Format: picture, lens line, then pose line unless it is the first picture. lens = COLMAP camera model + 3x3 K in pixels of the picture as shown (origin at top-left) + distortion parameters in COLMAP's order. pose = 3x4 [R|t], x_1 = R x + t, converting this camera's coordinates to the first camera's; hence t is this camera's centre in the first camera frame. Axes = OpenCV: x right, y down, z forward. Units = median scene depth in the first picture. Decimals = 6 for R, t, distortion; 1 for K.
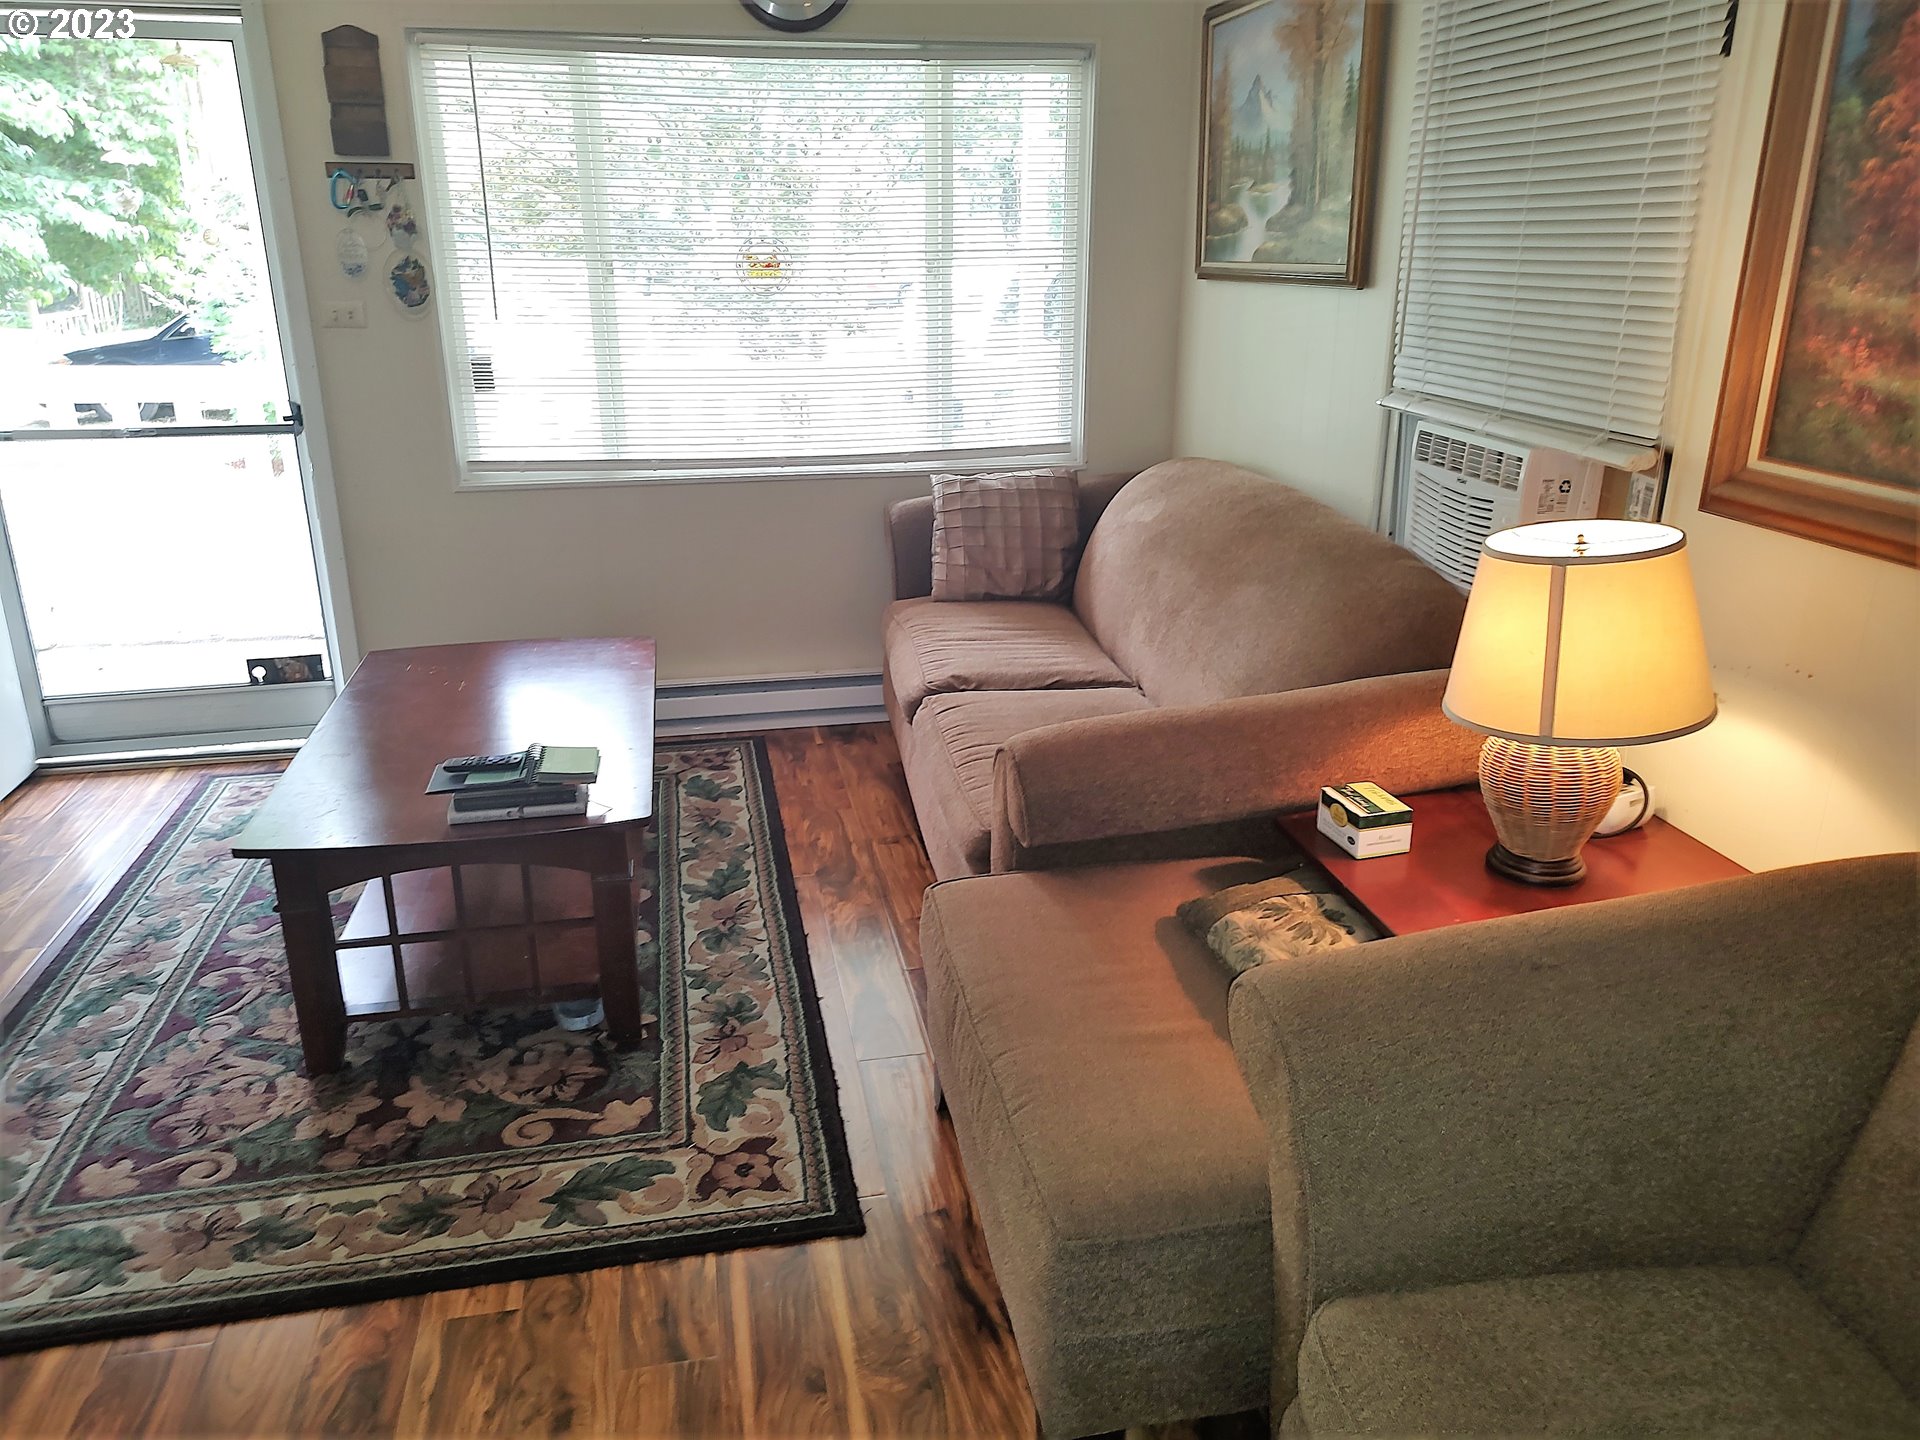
lens RADIAL K [[1371.0, 0, 958.0], [0, 1371.0, 712.5], [0, 0, 1]] dist [0.028254, -0.029310]
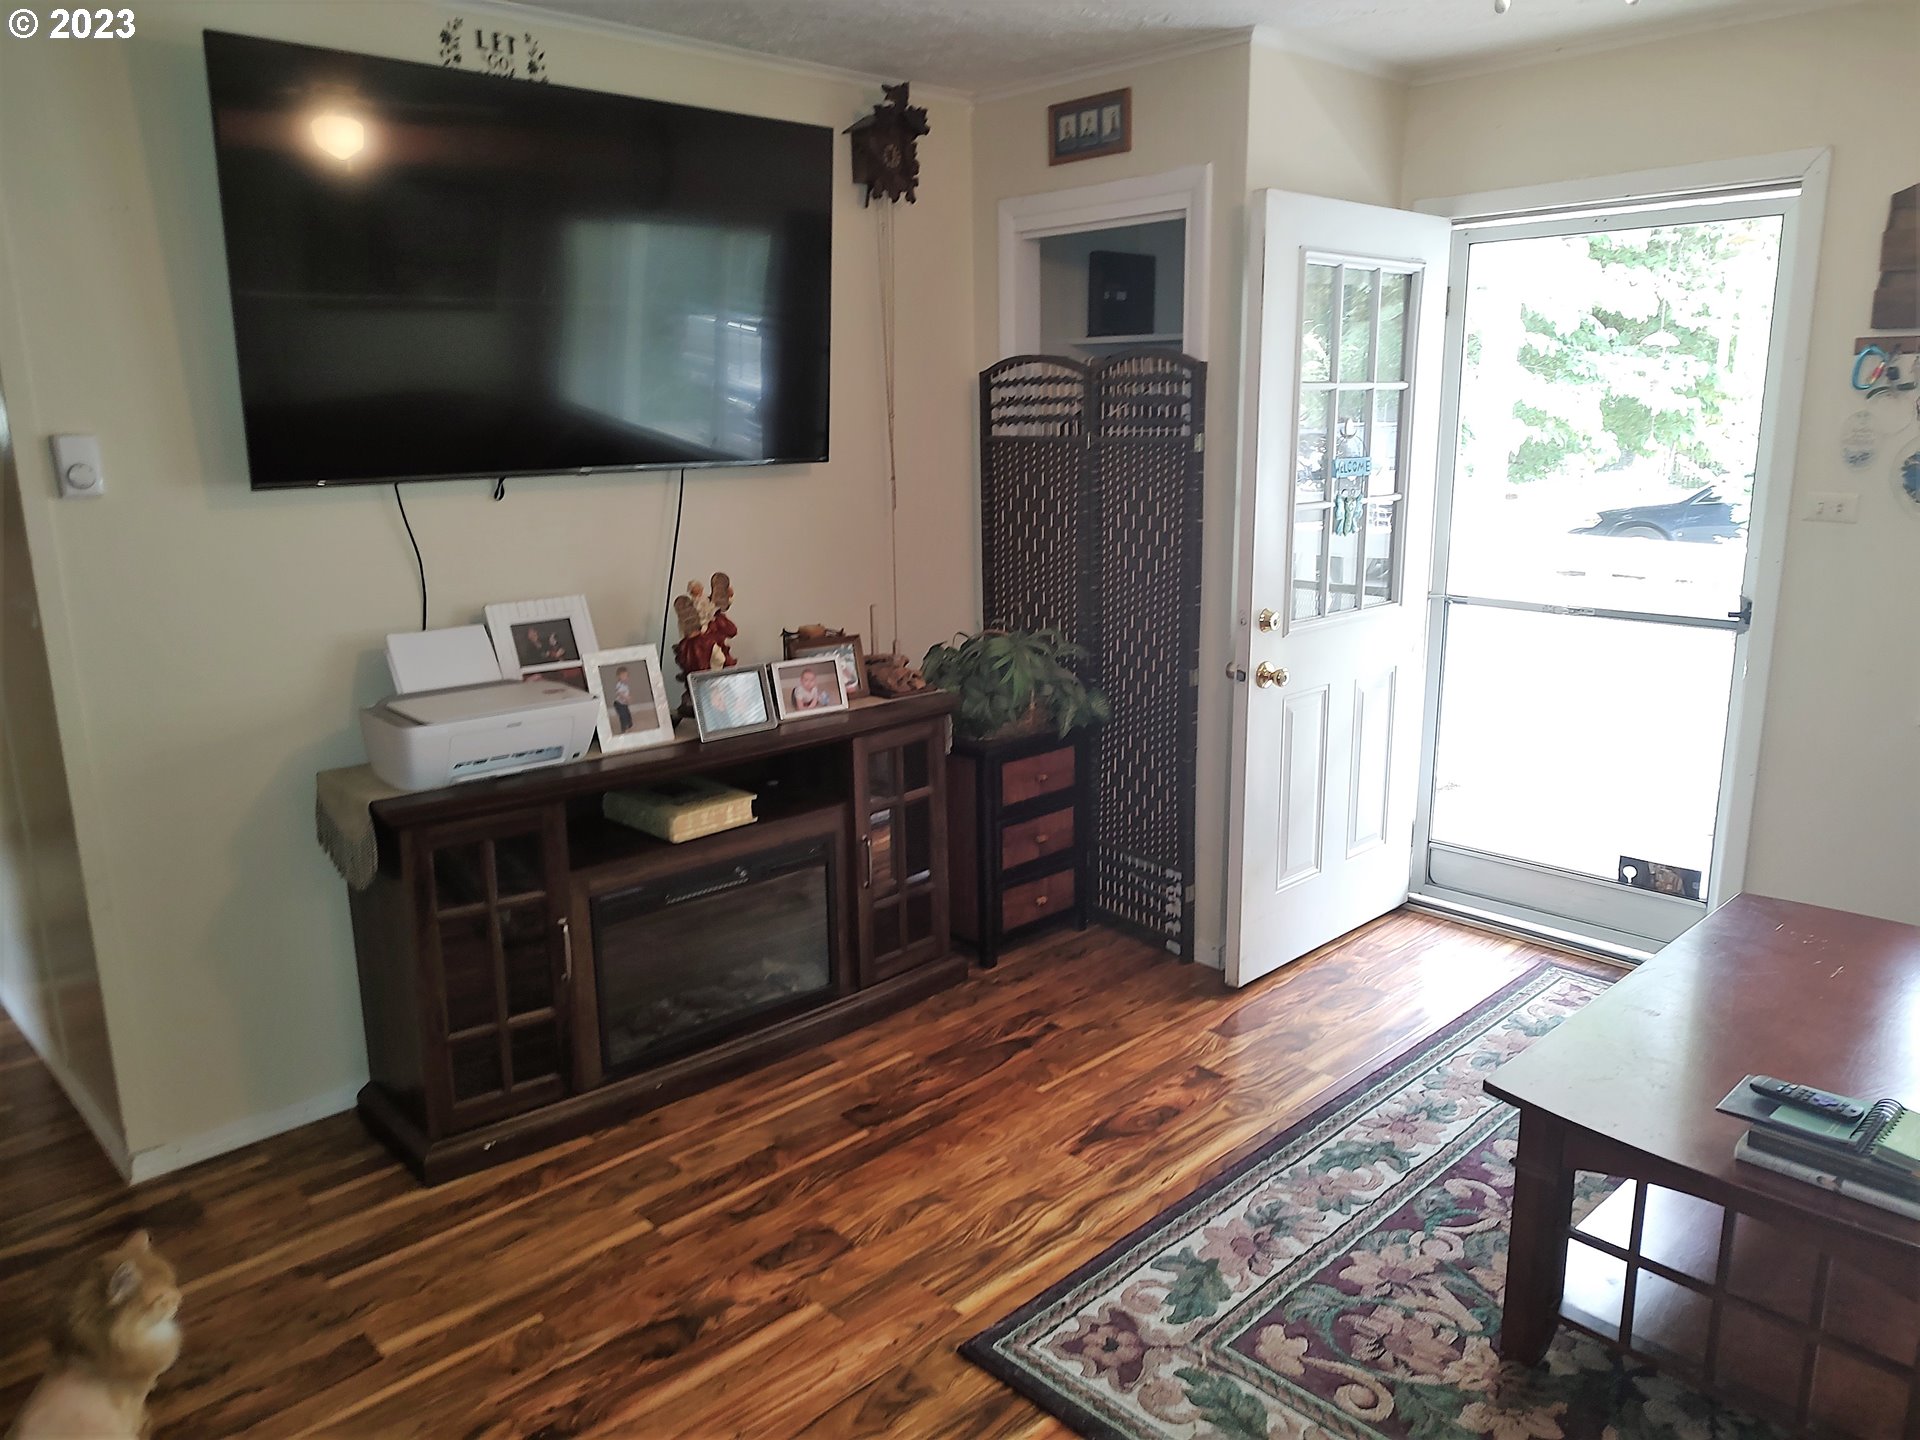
lens RADIAL K [[1371.0, 0, 958.0], [0, 1371.0, 712.5], [0, 0, 1]] dist [0.028254, -0.029310]
pose [[0.536804, 0.179499, -0.824391, -0.004602], [-0.270053, 0.962256, 0.033671, -0.060160], [0.799320, 0.204555, 0.565018, 0.130698]]
